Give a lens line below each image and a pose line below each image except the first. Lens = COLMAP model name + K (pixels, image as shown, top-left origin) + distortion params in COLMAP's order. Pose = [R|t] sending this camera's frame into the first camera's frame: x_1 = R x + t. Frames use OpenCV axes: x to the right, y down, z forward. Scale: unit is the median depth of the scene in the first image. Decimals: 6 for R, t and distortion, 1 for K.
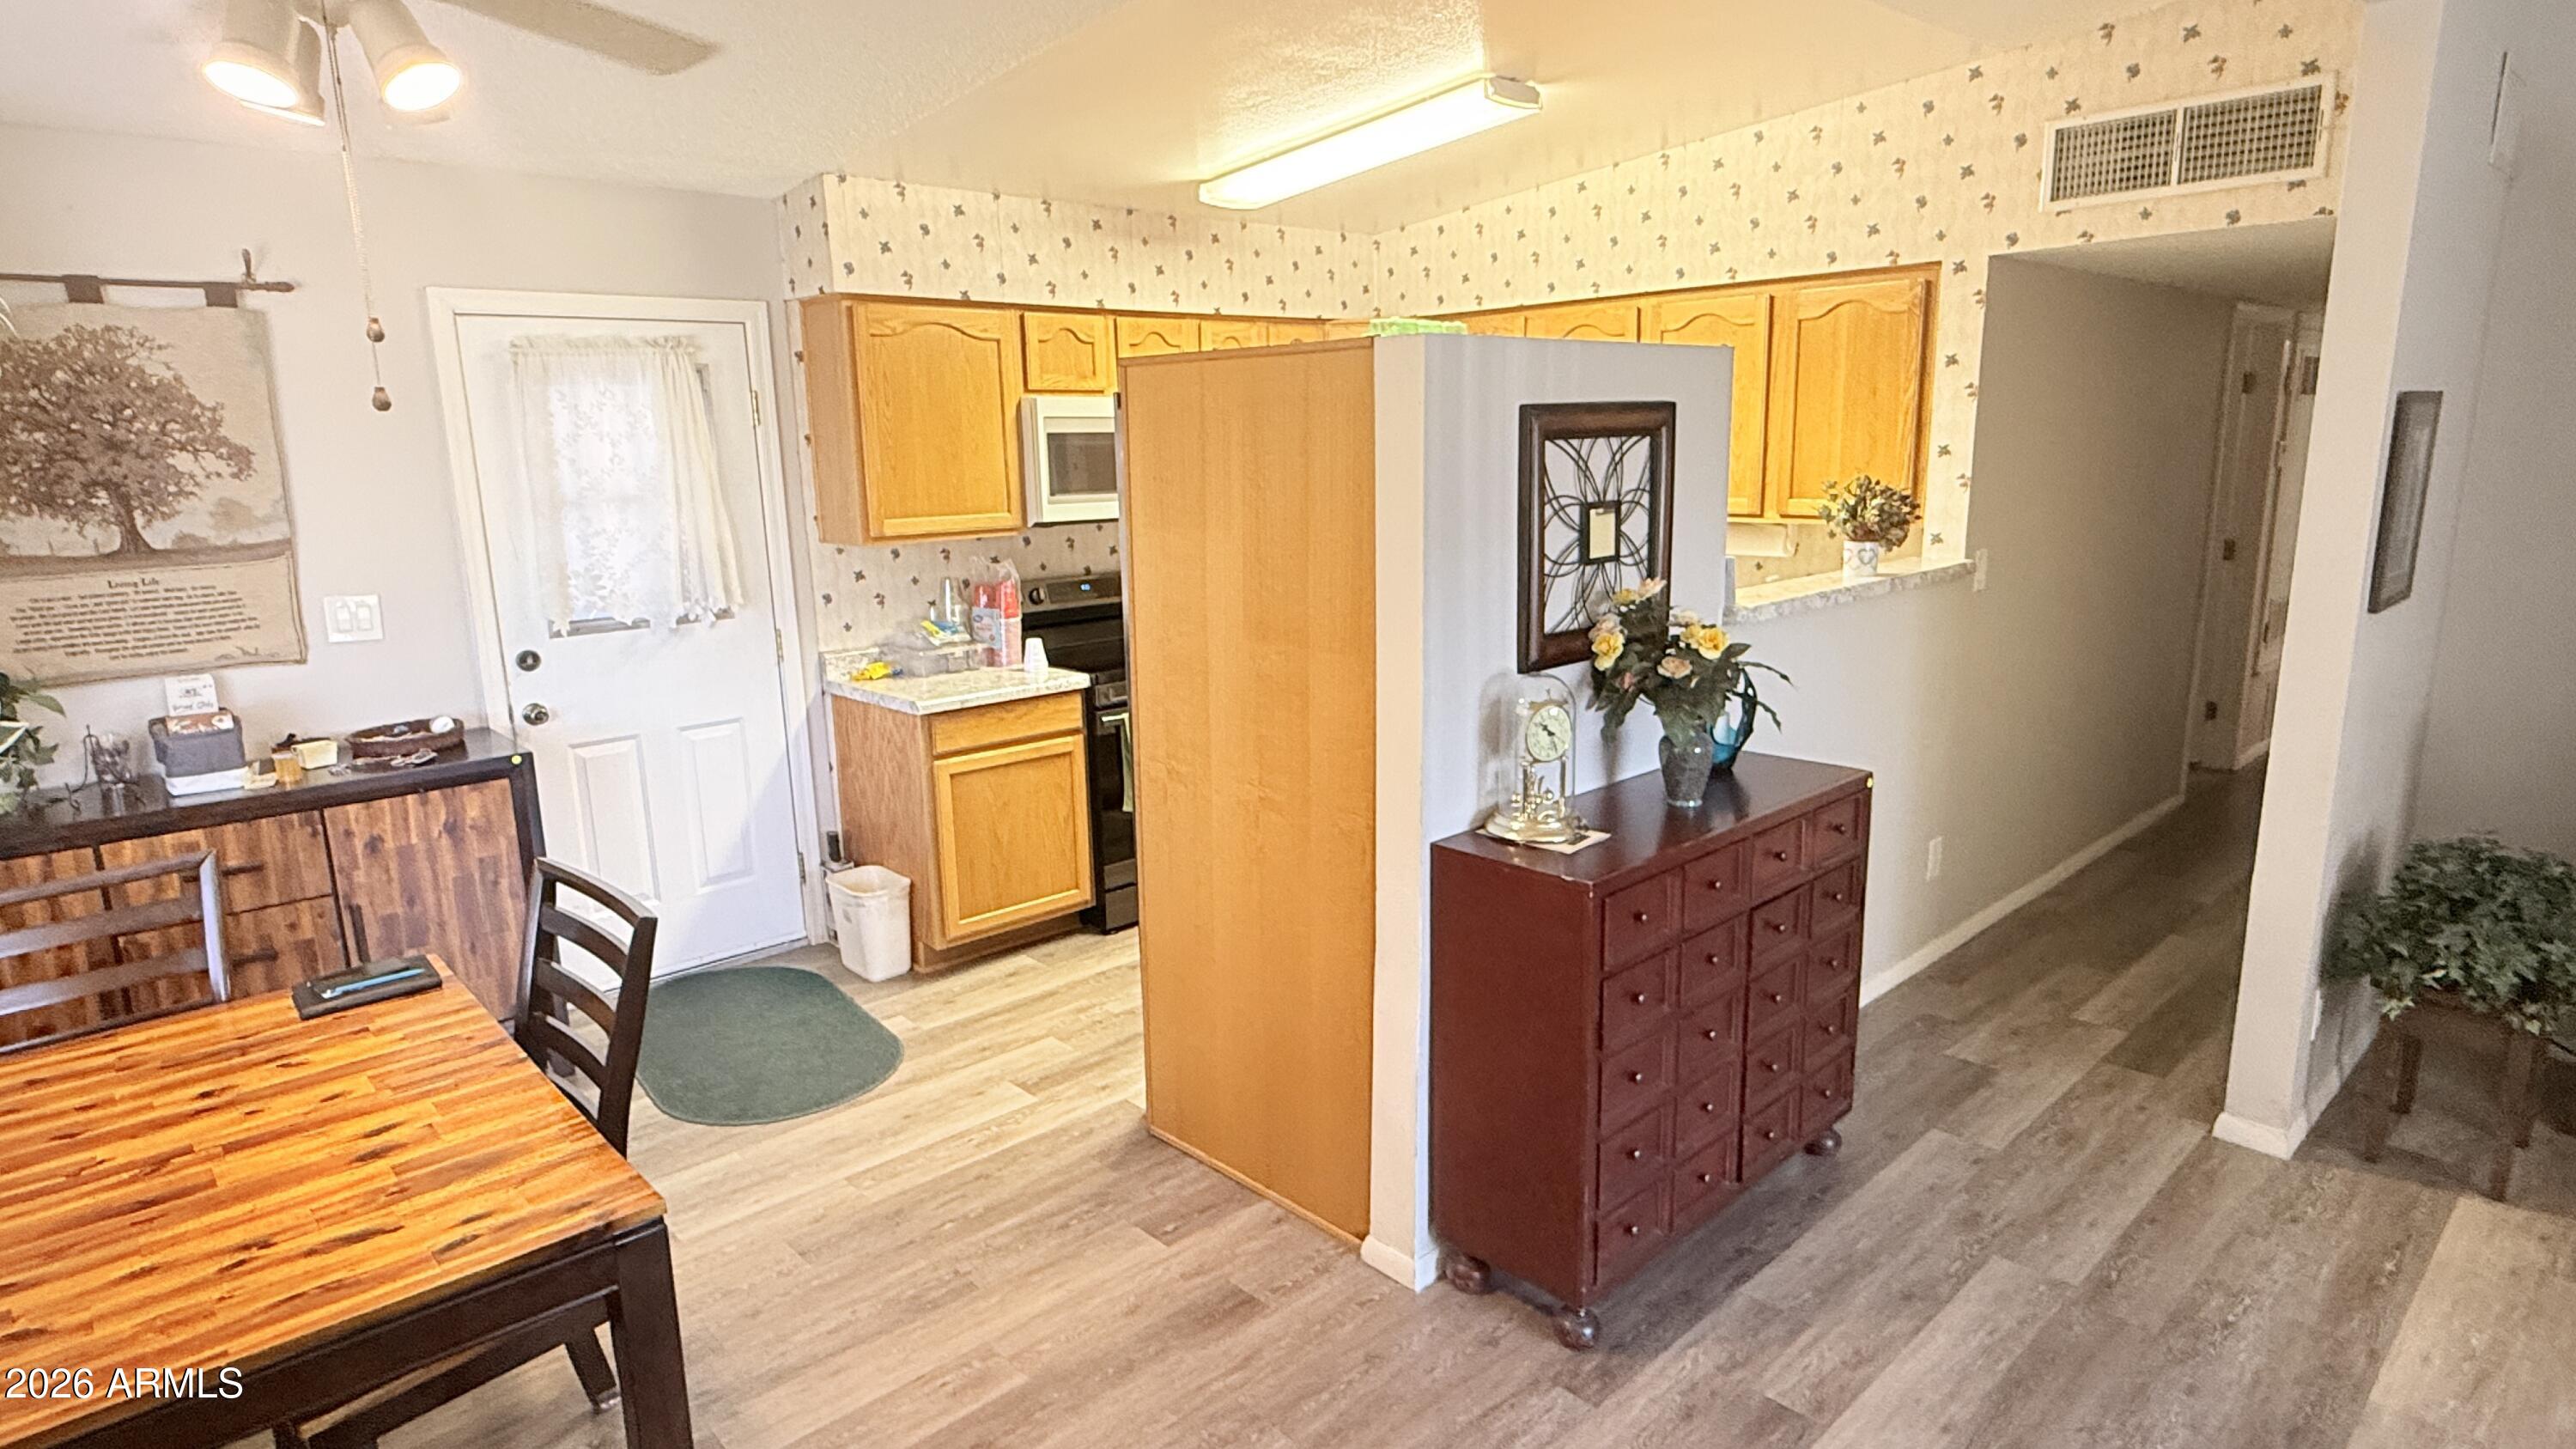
lens RADIAL K [[1400.9, 0, 1286.6], [0, 1400.9, 715.9], [0, 0, 1]] dist [0.001802, -0.000381]
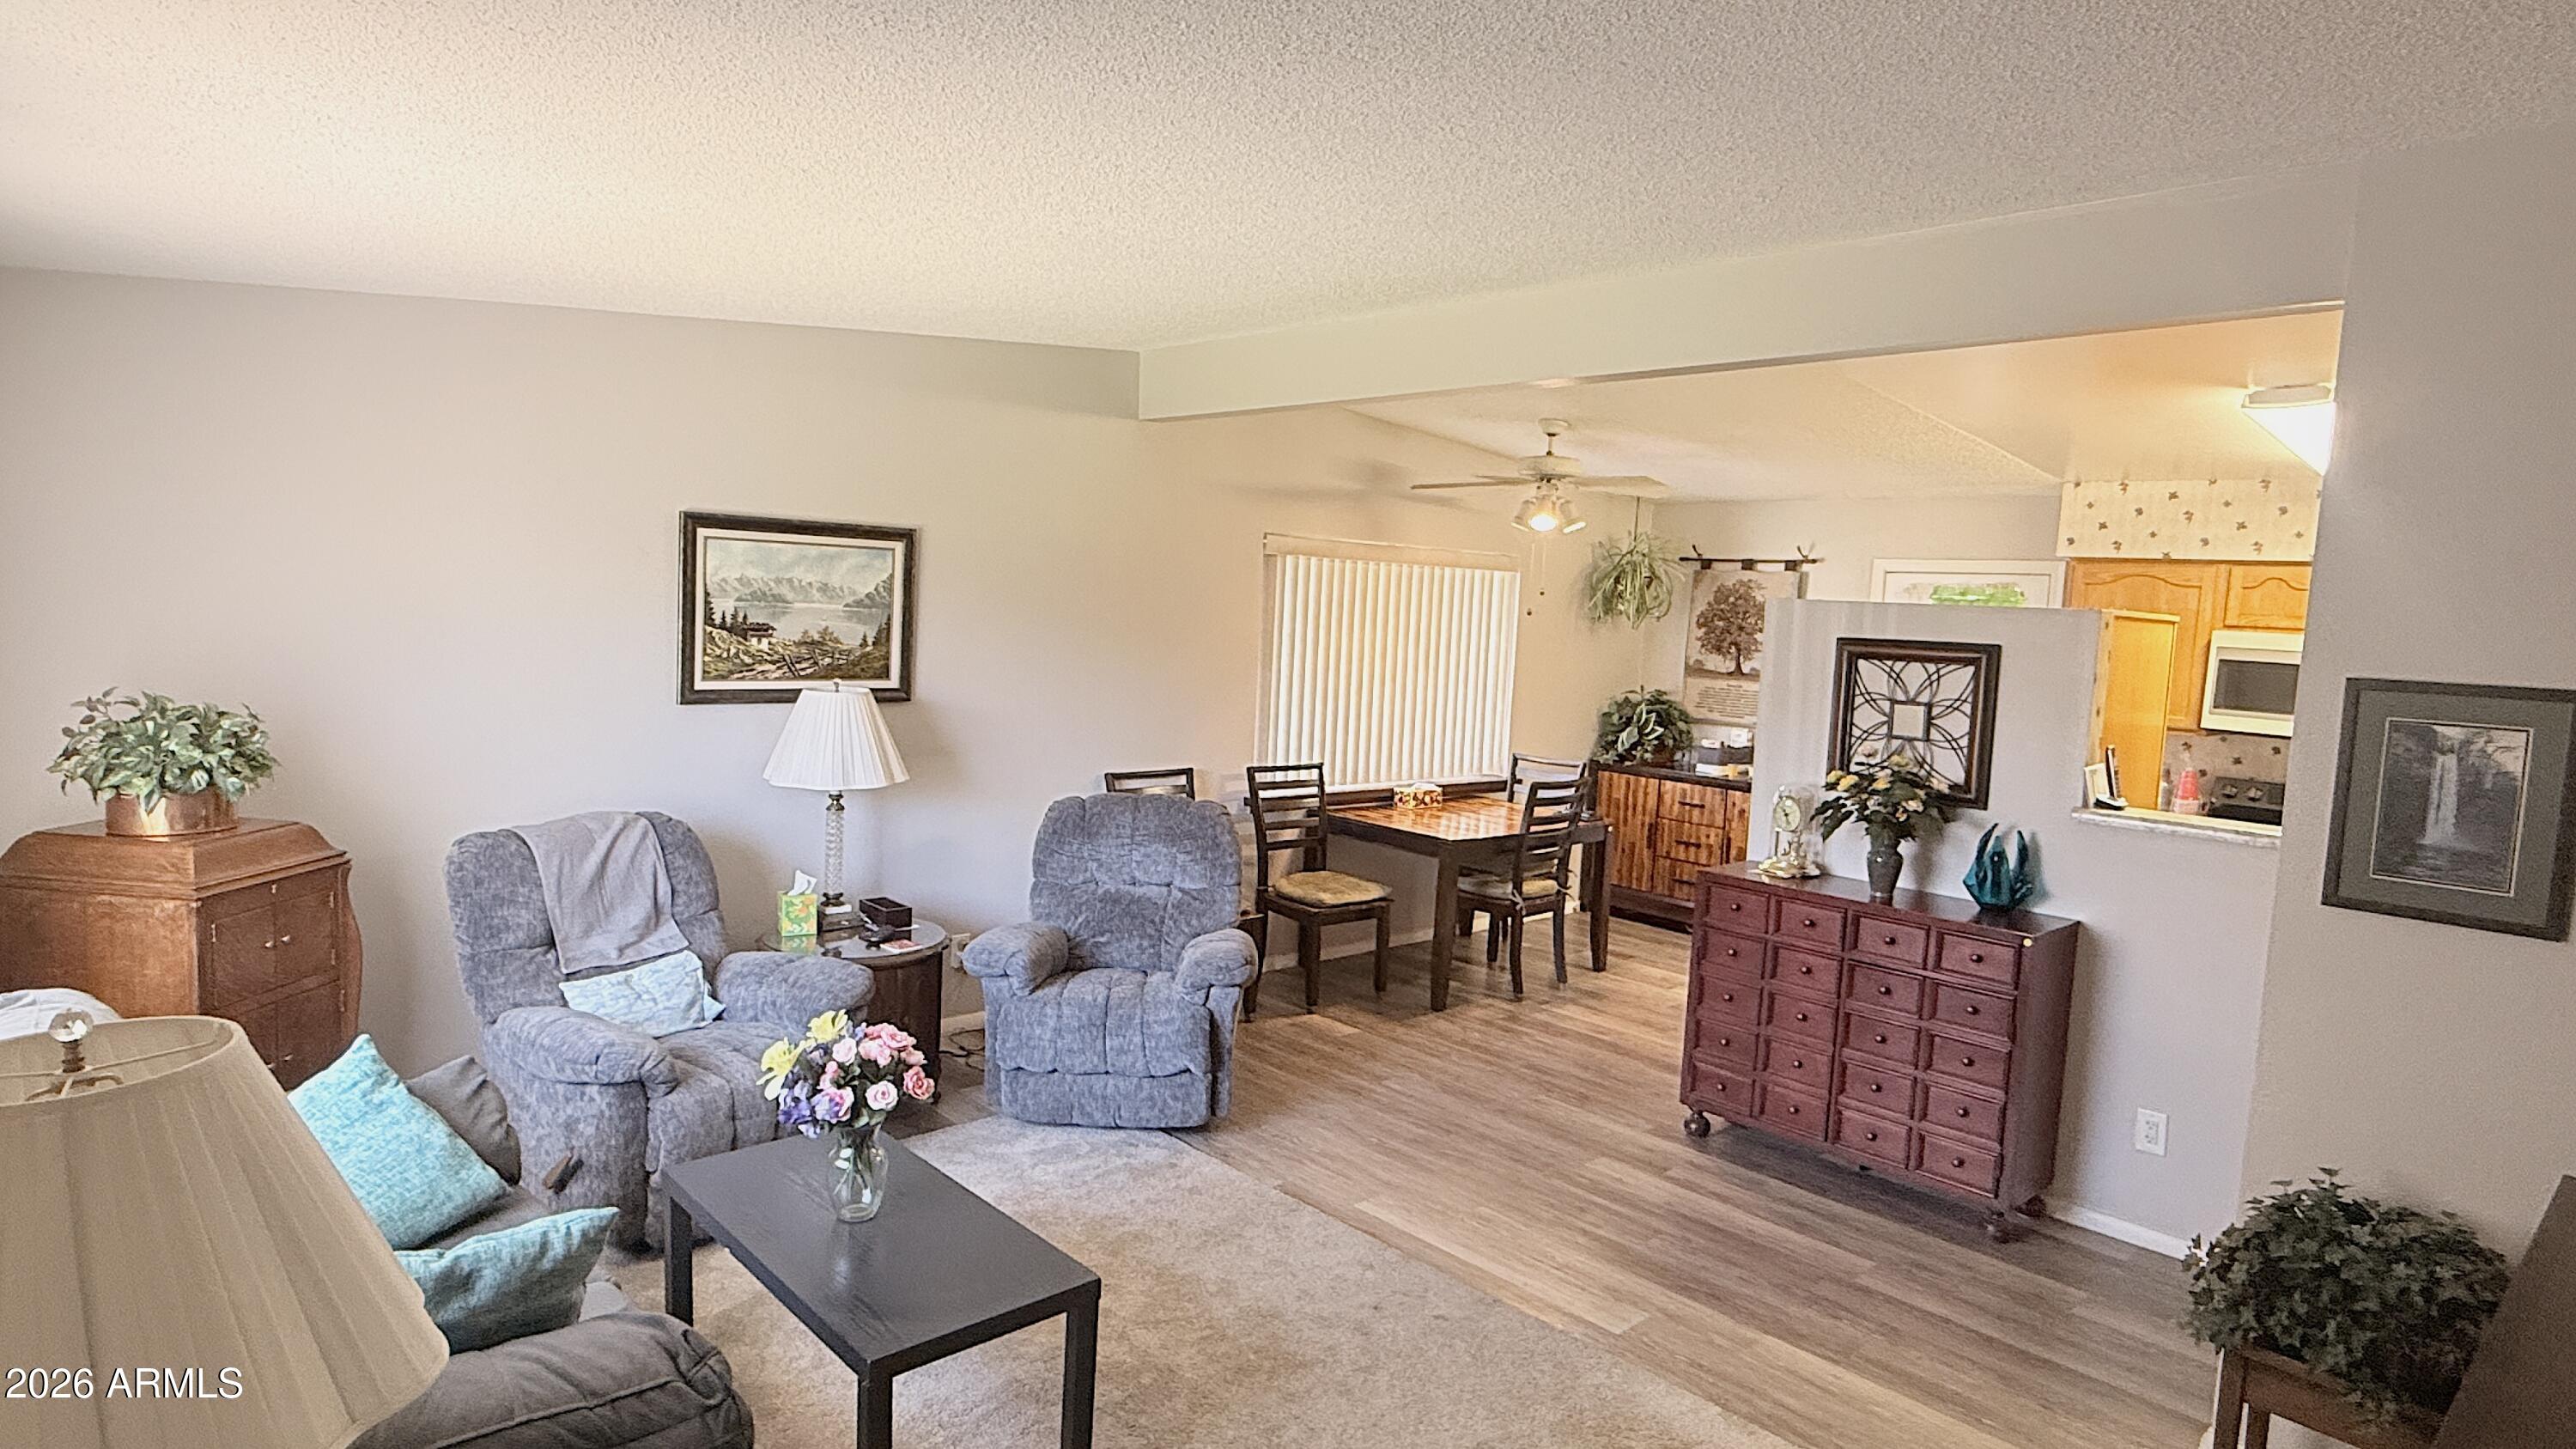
lens RADIAL K [[1400.9, 0, 1287.7], [0, 1400.9, 723.3], [0, 0, 1]] dist [0.001802, -0.000381]
pose [[-0.007992, 0.112545, -0.993614, 1.776233], [-0.246184, 0.962841, 0.111040, -0.129071], [0.969190, 0.245499, 0.020012, 0.283639]]
